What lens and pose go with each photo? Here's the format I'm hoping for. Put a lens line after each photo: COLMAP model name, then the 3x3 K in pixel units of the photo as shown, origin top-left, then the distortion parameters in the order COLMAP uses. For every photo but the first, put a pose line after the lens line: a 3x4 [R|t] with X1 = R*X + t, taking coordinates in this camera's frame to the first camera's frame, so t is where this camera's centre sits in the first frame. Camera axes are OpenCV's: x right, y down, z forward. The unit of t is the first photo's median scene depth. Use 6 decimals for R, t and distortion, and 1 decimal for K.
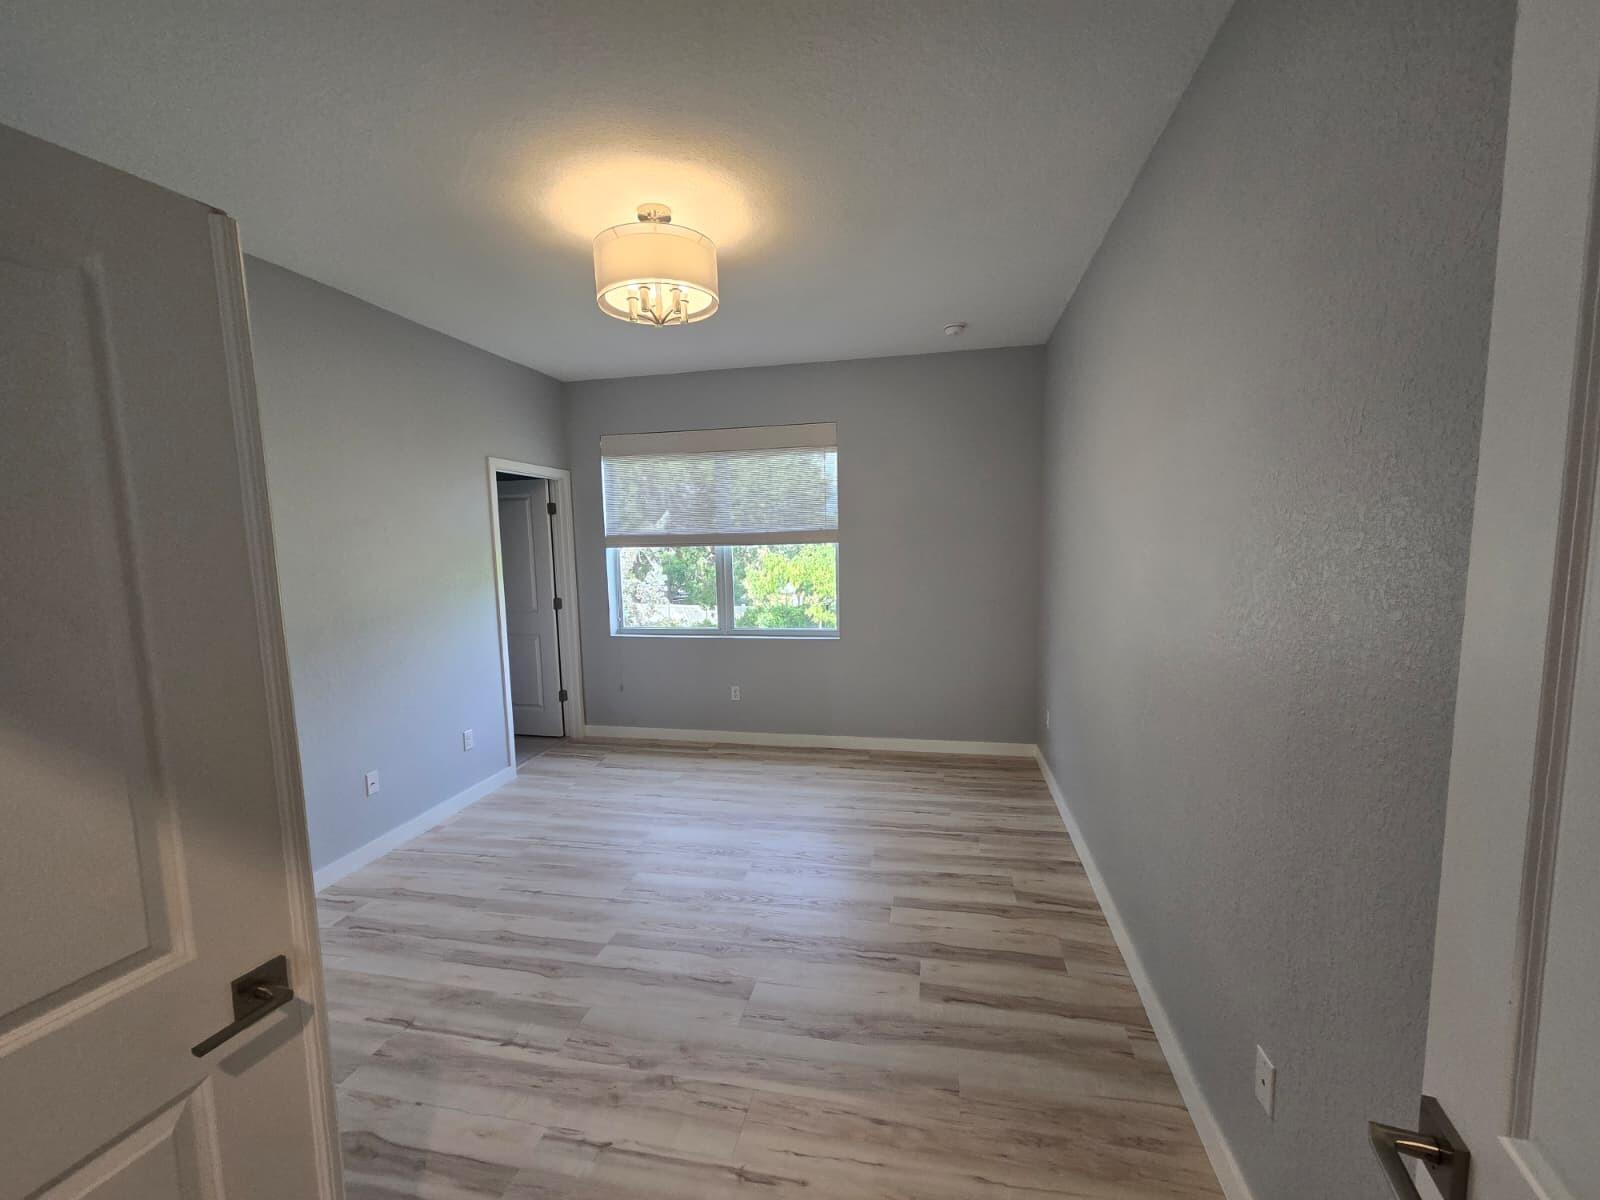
lens RADIAL K [[657.2, 0, 795.2], [0, 657.2, 609.8], [0, 0, 1]] dist [0.002362, 0.001334]
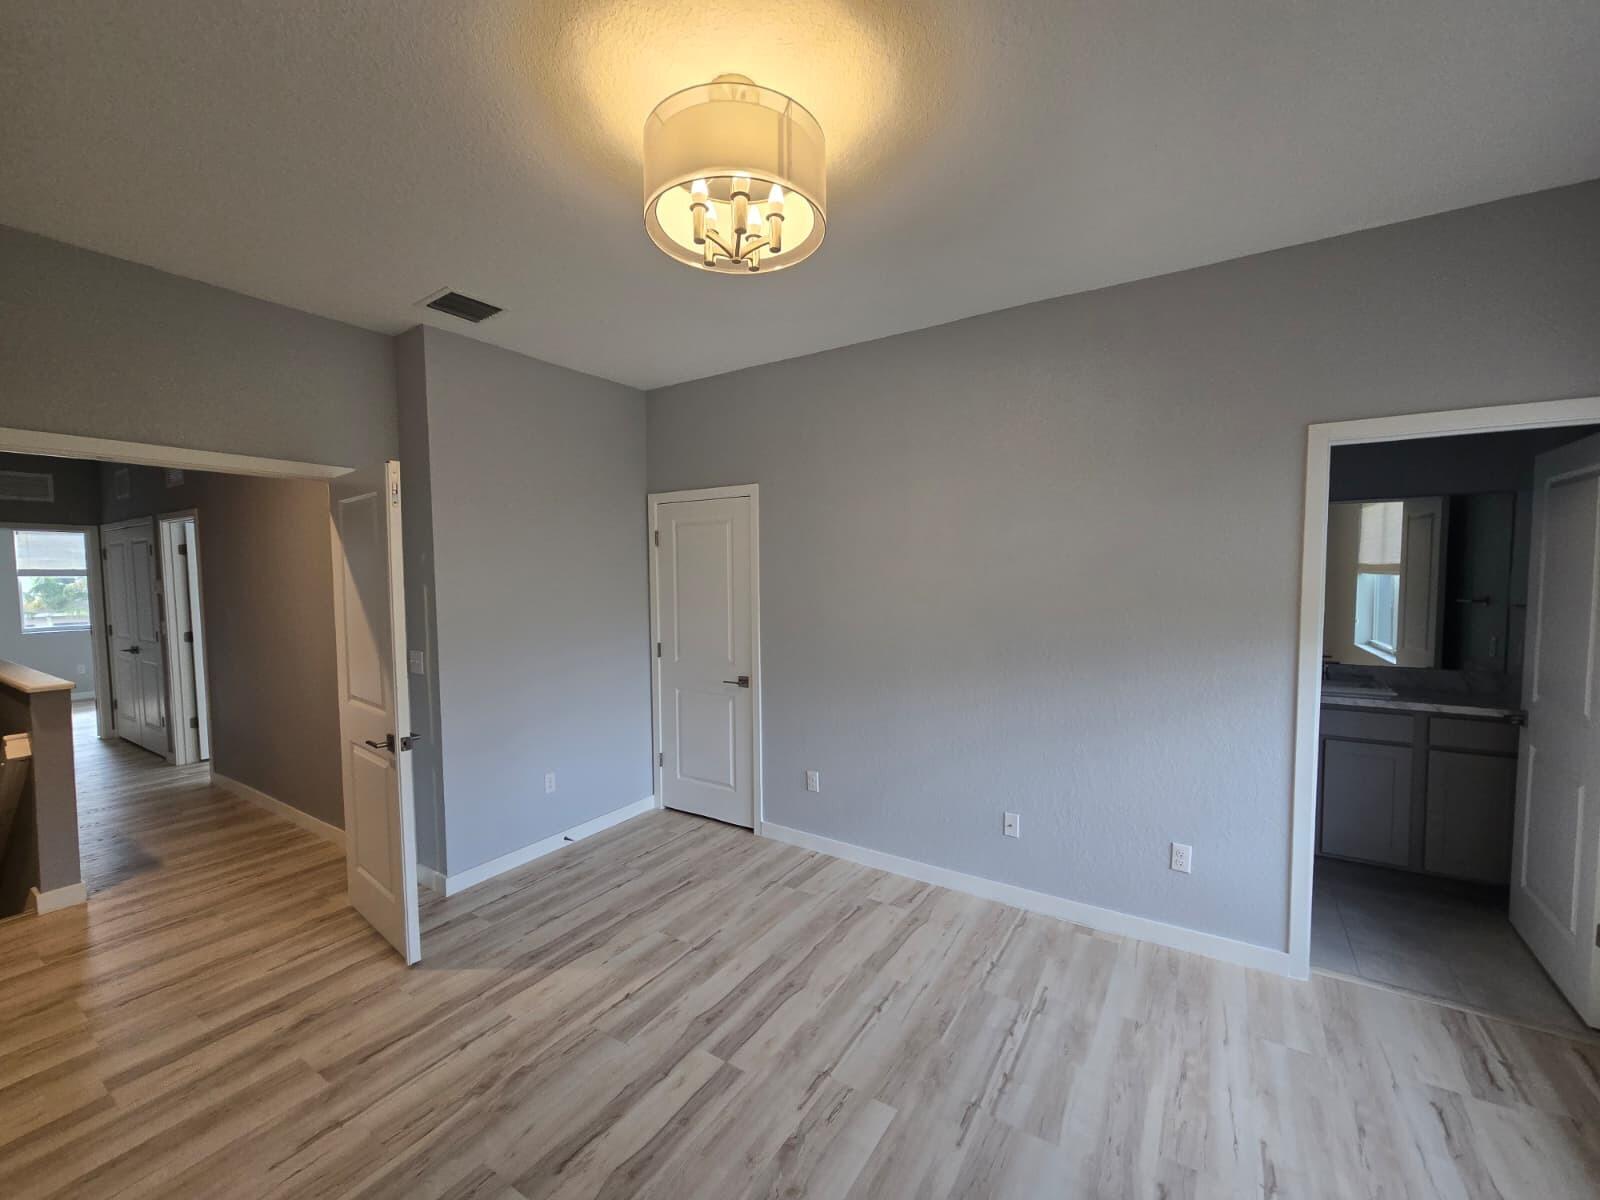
lens RADIAL K [[658.2, 0, 796.6], [0, 658.2, 608.3], [0, 0, 1]] dist [0.000833, 0.002159]
pose [[-0.352241, 0.078364, -0.932623, 0.368532], [-0.085280, 0.989656, 0.115365, -0.145898], [0.932016, 0.120170, -0.341915, 1.153359]]
